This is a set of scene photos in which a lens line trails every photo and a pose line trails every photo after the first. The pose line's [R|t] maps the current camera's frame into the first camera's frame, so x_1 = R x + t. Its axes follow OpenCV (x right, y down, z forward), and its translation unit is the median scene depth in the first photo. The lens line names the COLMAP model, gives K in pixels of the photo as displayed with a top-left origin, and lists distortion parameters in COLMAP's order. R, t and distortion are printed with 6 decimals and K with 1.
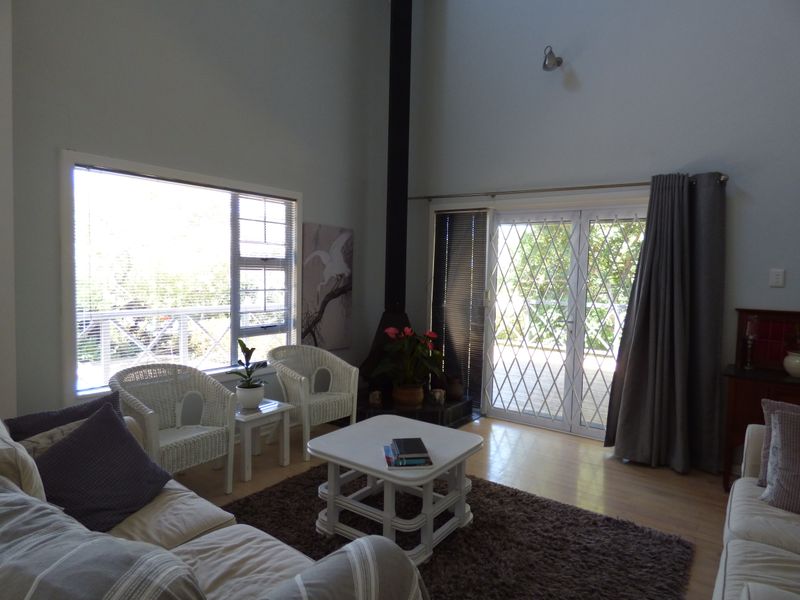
lens RADIAL K [[490.6, 0, 400.0], [0, 490.6, 300.0], [0, 0, 1]] dist [-0.006978, -0.001692]
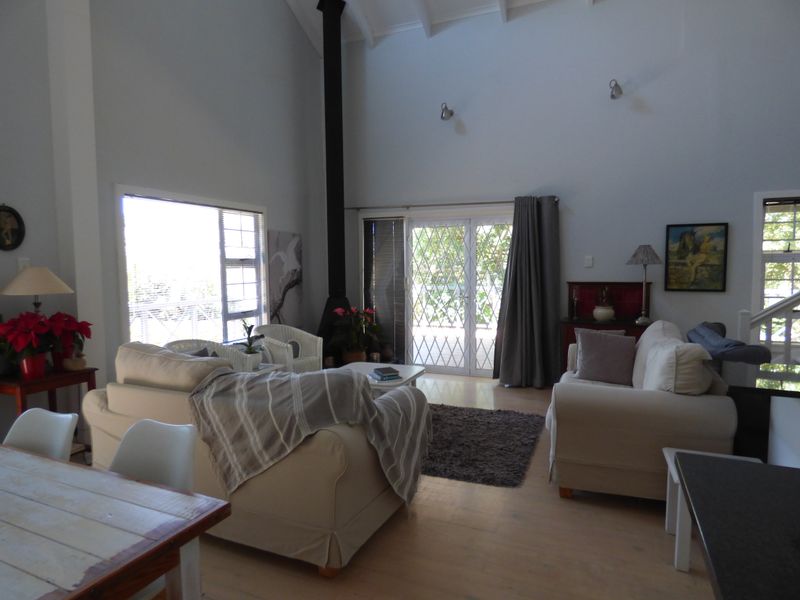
lens RADIAL K [[490.6, 0, 400.0], [0, 490.6, 300.0], [0, 0, 1]] dist [-0.006978, -0.001692]
pose [[0.972157, -0.049096, 0.229129, -0.164022], [0.046034, 0.998765, 0.018692, 0.017300], [-0.229764, -0.007624, 0.973217, -0.336009]]
